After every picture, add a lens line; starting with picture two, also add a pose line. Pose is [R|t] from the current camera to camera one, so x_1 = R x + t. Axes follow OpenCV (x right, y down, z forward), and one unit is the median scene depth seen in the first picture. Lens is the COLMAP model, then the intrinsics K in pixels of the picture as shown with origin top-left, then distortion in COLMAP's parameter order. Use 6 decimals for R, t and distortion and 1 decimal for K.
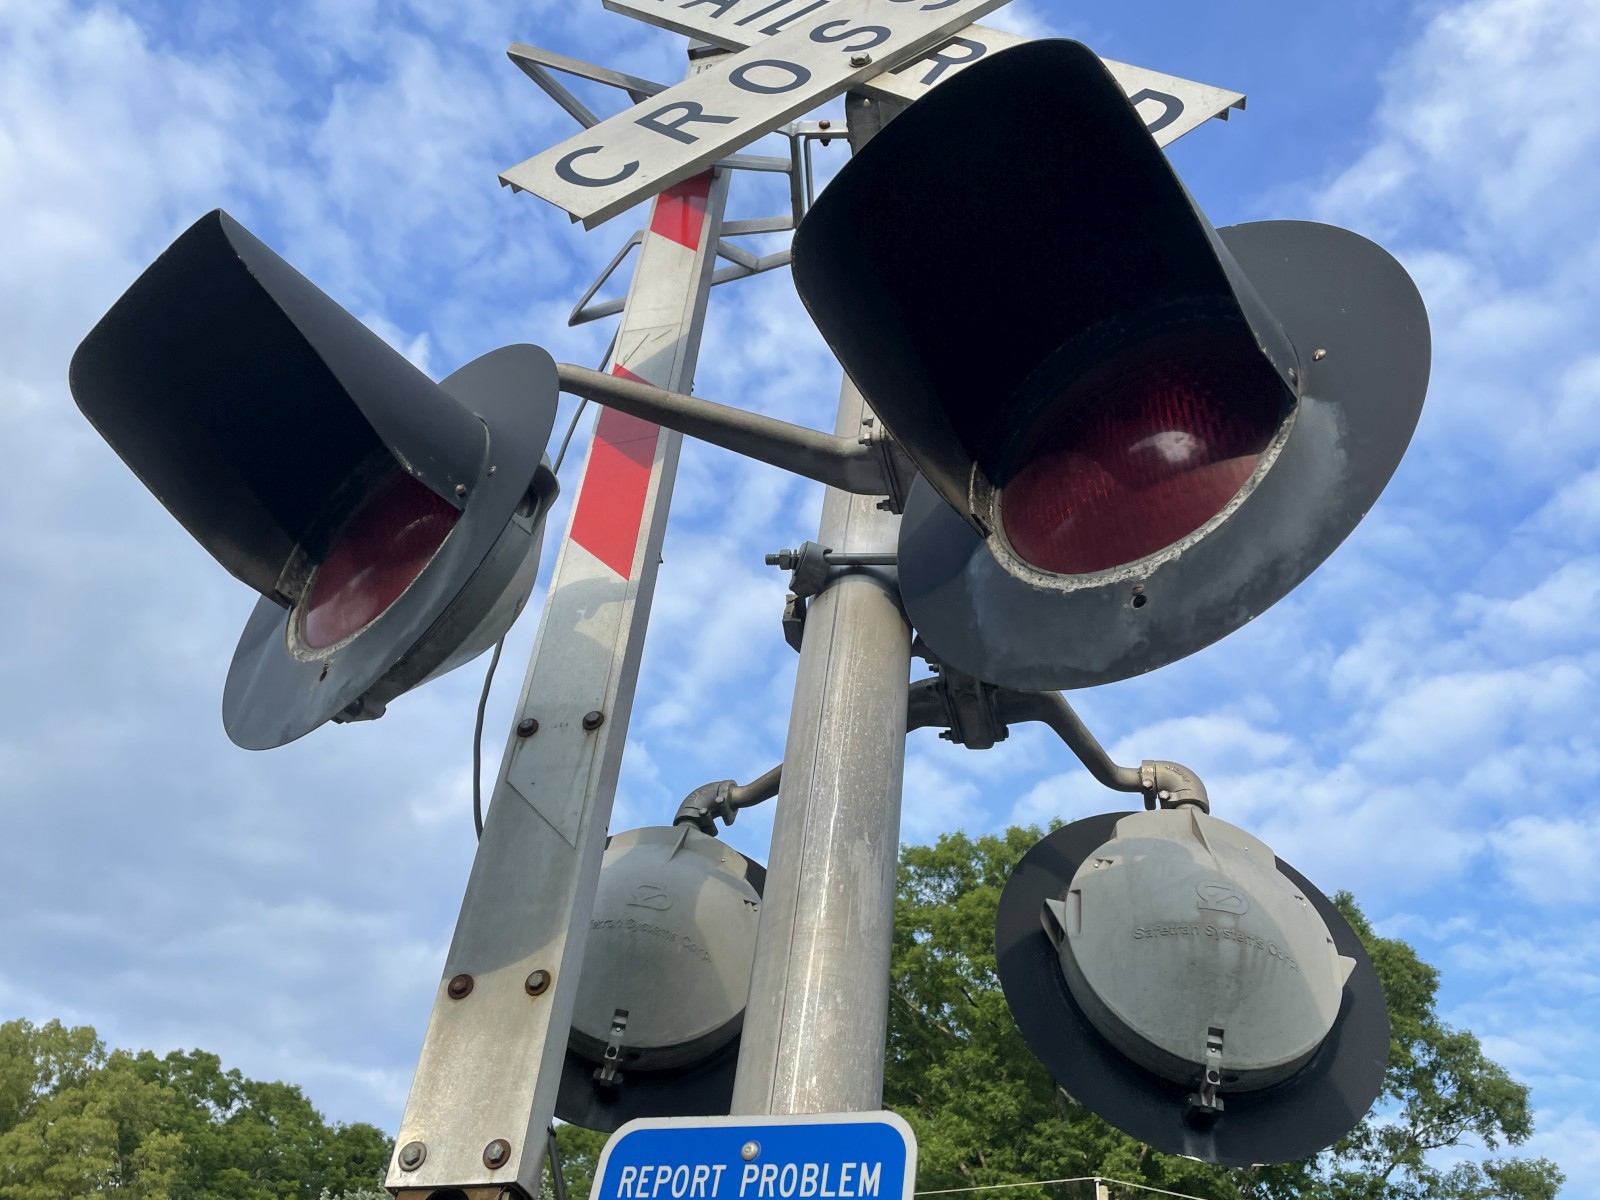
lens RADIAL K [[1269.2, 0, 810.2], [0, 1269.2, 581.9], [0, 0, 1]] dist [0.076134, -0.080152]
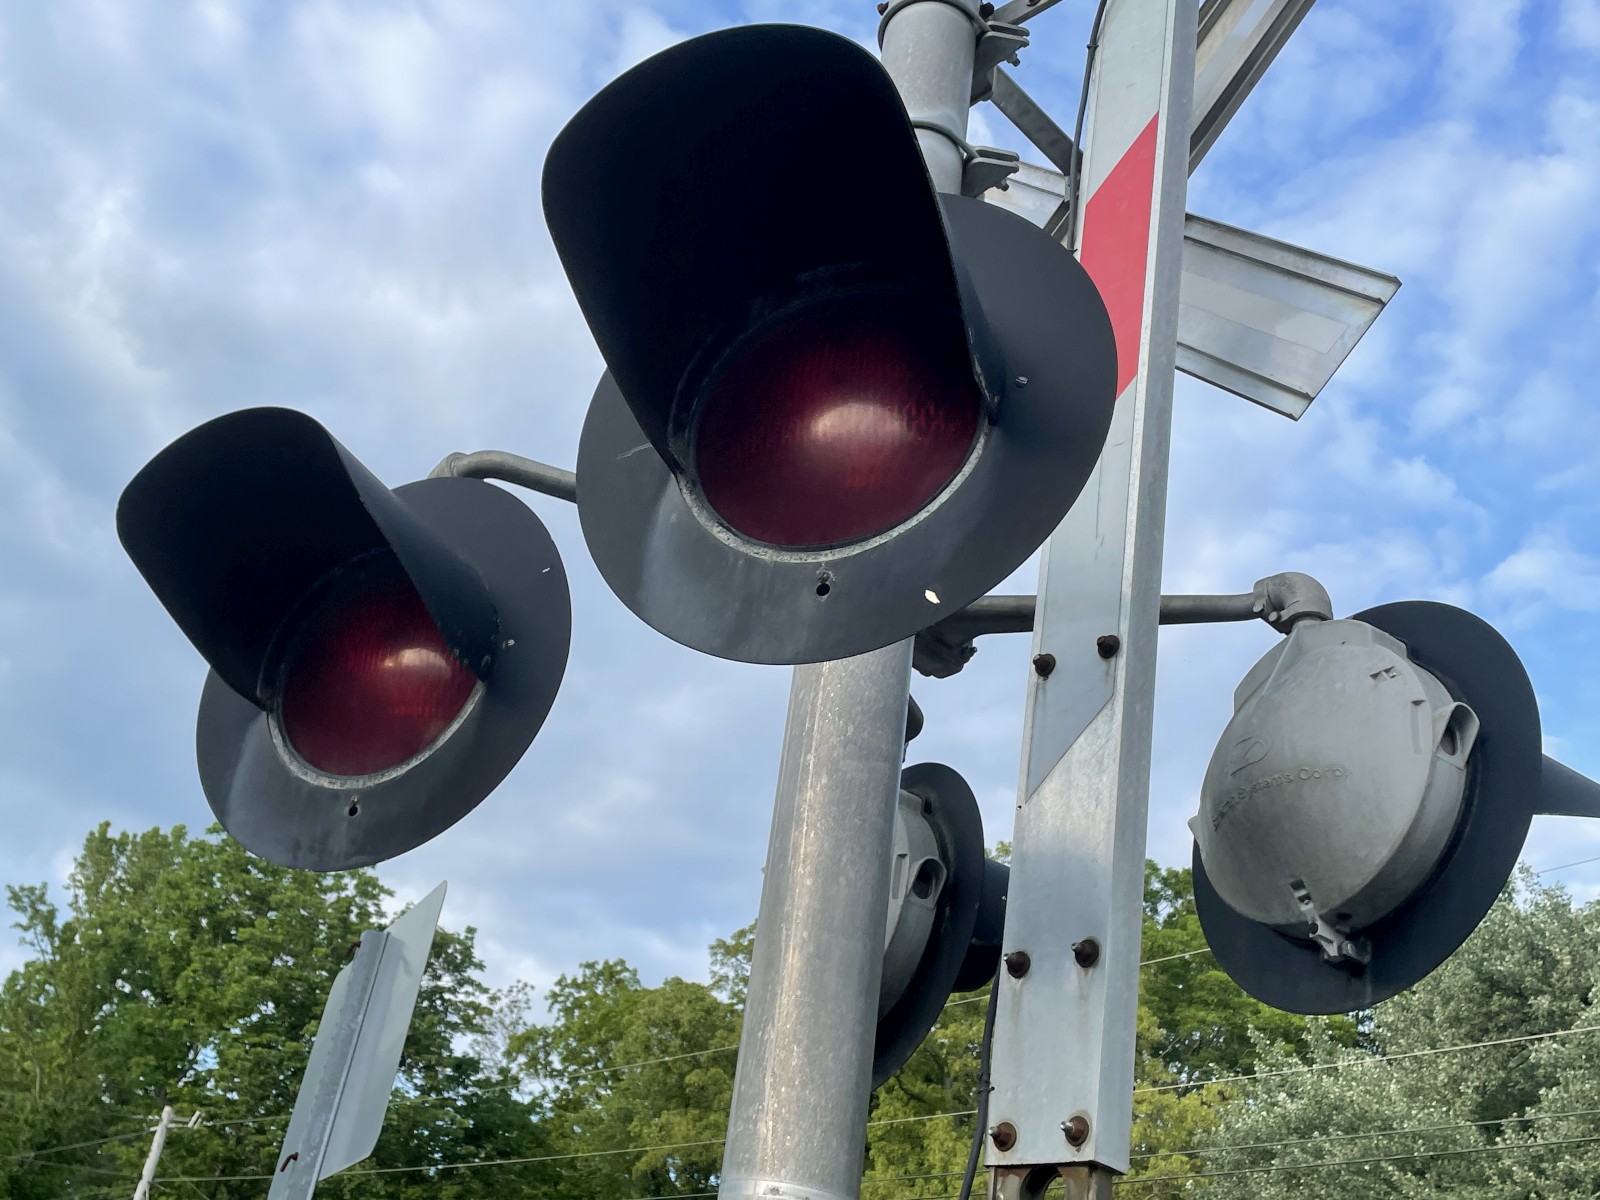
lens RADIAL K [[1734.1, 0, 786.0], [0, 1734.1, 593.1], [0, 0, 1]] dist [0.045383, 0.000000]
pose [[0.840539, -0.286027, -0.460091, -3.419129], [0.356574, 0.931461, 0.072358, 2.644318], [0.407860, -0.224876, 0.884919, 3.060194]]
